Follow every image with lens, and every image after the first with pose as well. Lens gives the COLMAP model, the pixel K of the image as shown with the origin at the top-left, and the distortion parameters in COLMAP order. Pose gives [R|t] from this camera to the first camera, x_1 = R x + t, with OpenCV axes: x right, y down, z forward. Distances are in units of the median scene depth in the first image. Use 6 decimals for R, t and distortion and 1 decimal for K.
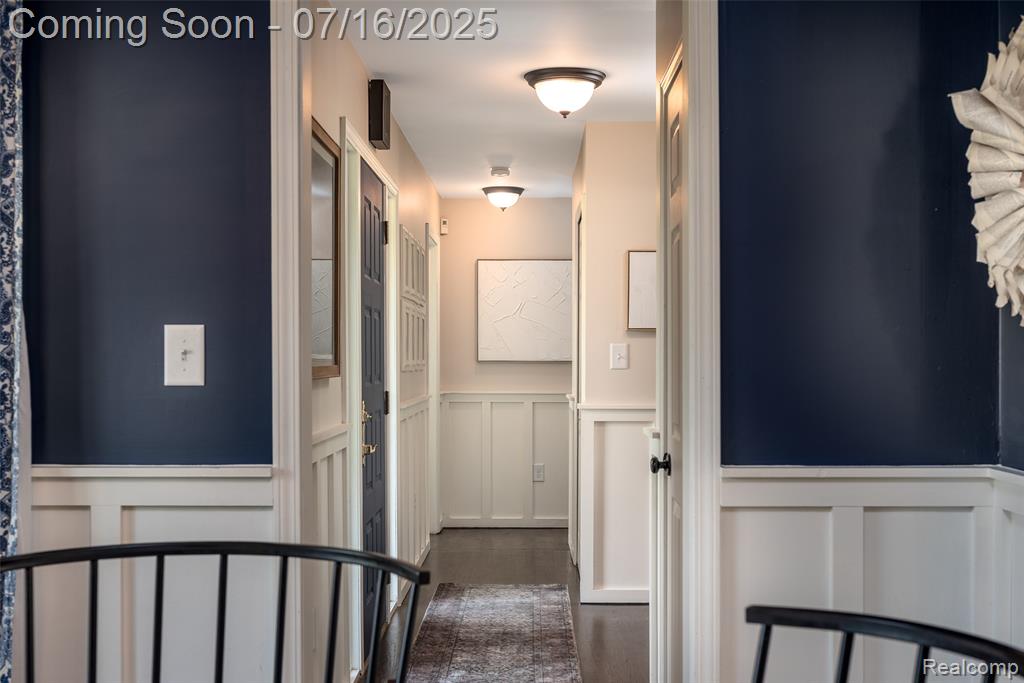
lens RADIAL K [[1246.1, 0, 512.3], [0, 1246.1, 343.3], [0, 0, 1]] dist [-0.000562, -0.000822]
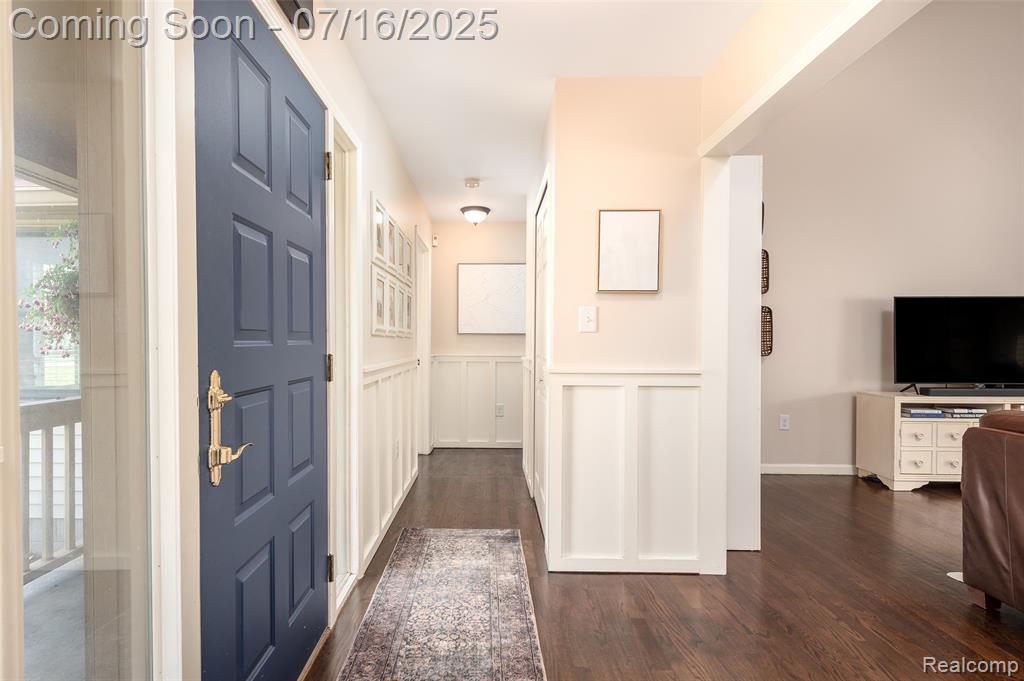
lens RADIAL K [[479.7, 0, 511.9], [0, 479.7, 345.2], [0, 0, 1]] dist [0.004513, 0.000230]
pose [[0.998265, 0.003242, 0.058799, 0.003027], [-0.004416, 0.999793, 0.019859, 0.021688], [-0.058722, -0.020084, 0.998072, 0.575443]]
